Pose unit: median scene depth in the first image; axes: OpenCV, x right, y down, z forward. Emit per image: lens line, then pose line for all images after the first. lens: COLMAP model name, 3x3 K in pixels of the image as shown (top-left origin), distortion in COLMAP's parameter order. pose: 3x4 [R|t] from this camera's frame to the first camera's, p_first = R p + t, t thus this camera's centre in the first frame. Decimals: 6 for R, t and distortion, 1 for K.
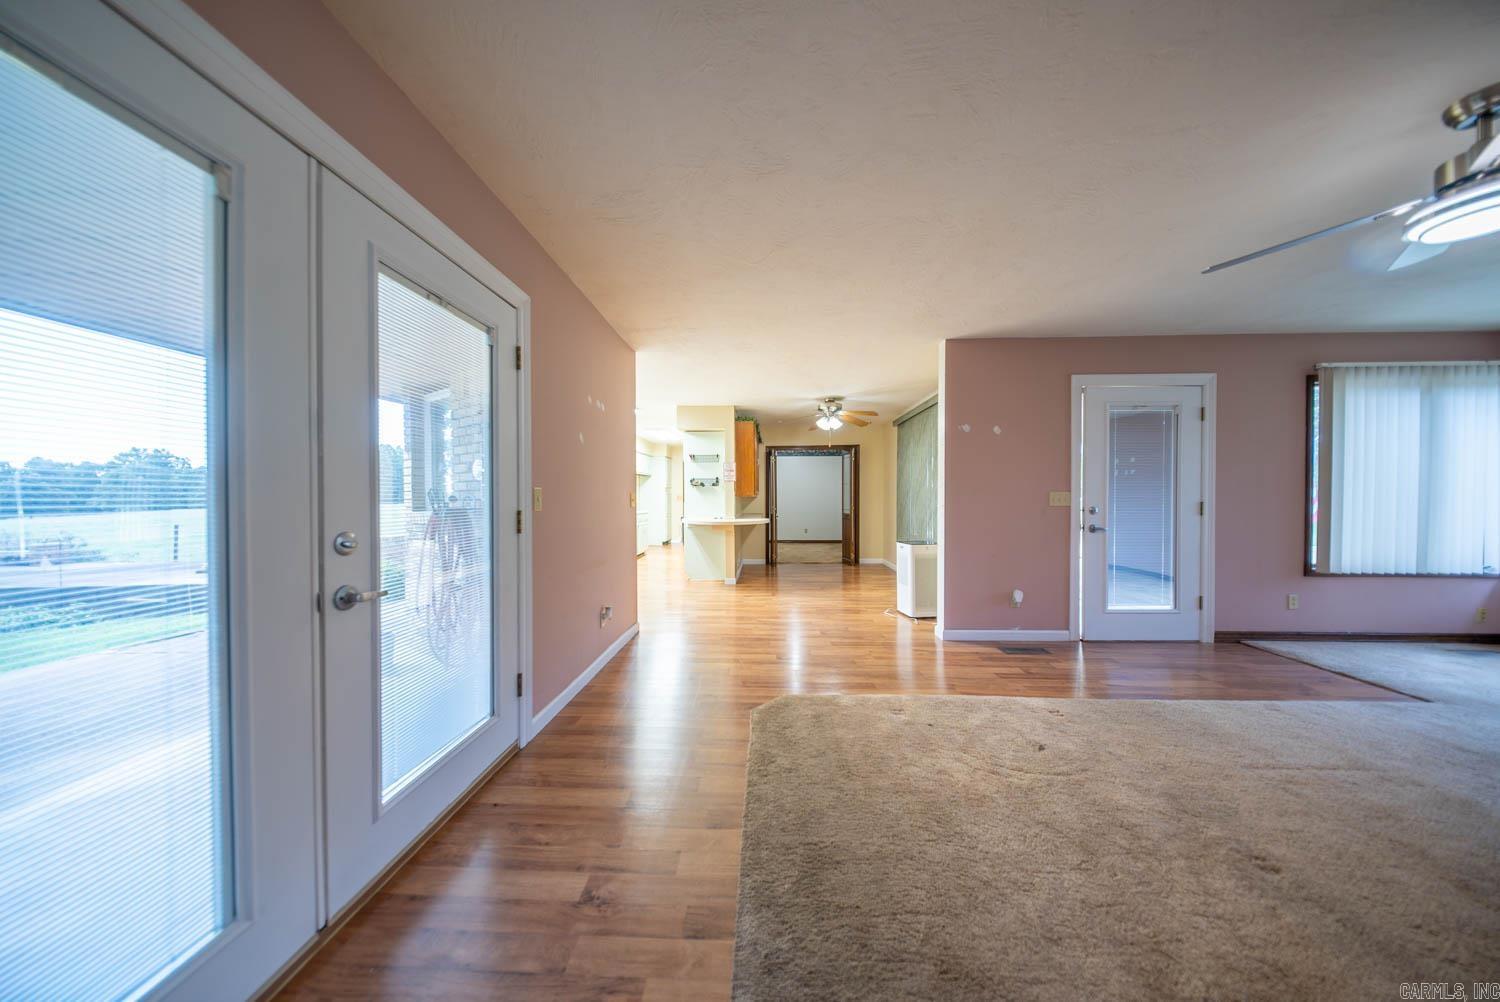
lens RADIAL K [[608.9, 0, 747.9], [0, 608.9, 501.5], [0, 0, 1]] dist [-0.000025, 0.000000]
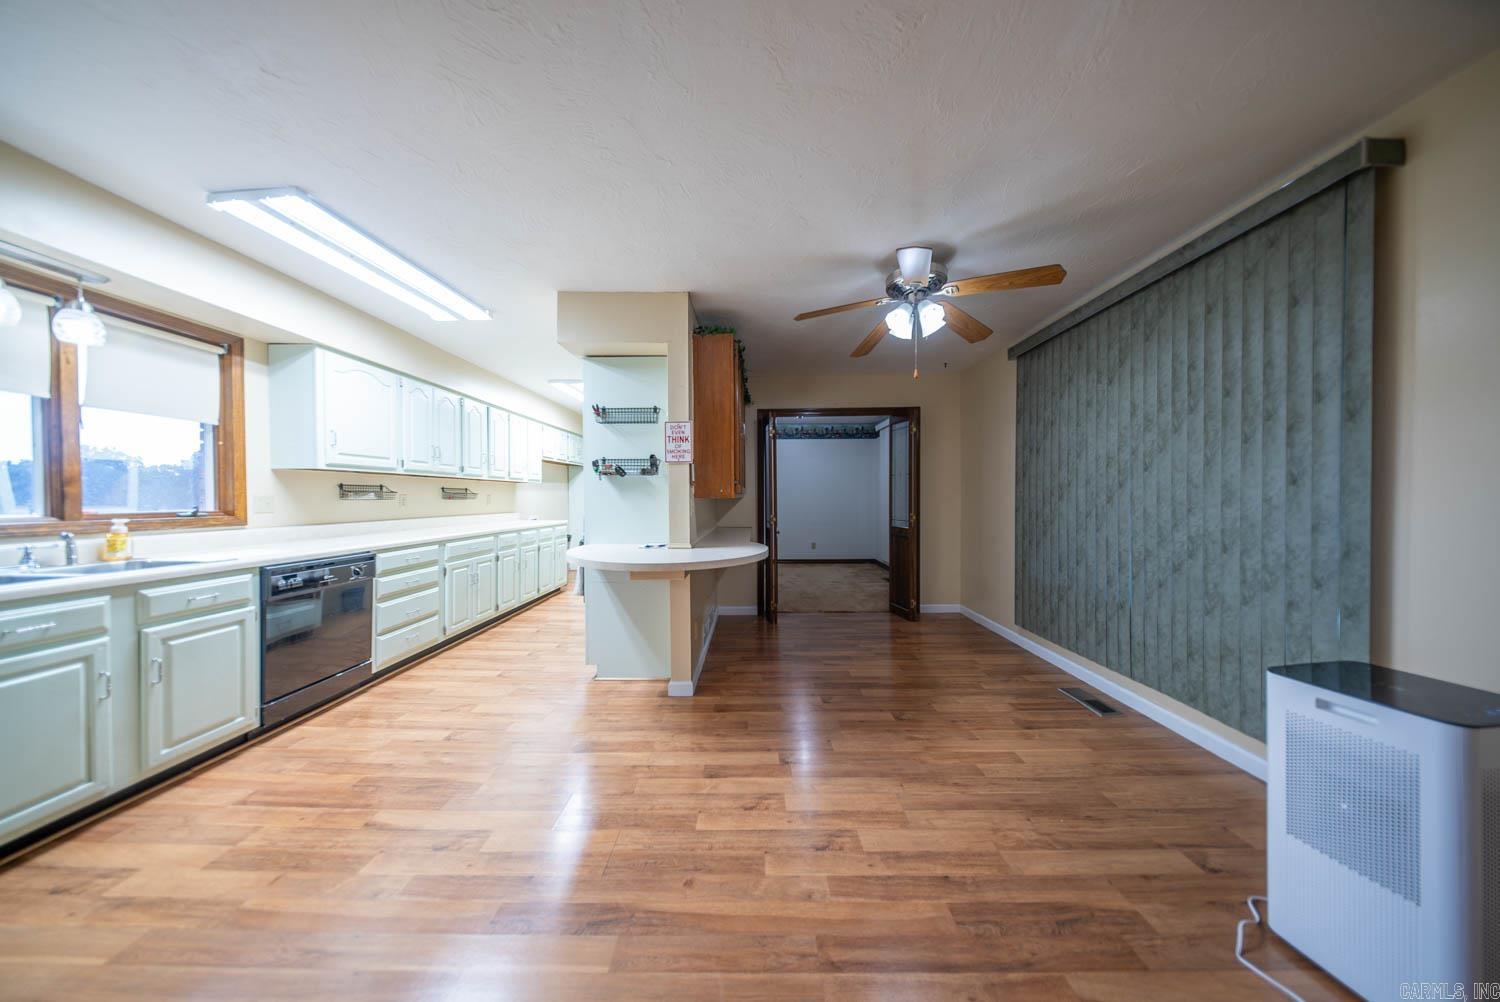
lens RADIAL K [[608.9, 0, 748.1], [0, 608.9, 500.2], [0, 0, 1]] dist [-0.000025, 0.000000]
pose [[0.999892, -0.001920, 0.014549, 0.014097], [0.001975, 0.999991, -0.003724, -0.004050], [-0.014542, 0.003752, 0.999887, 0.510008]]
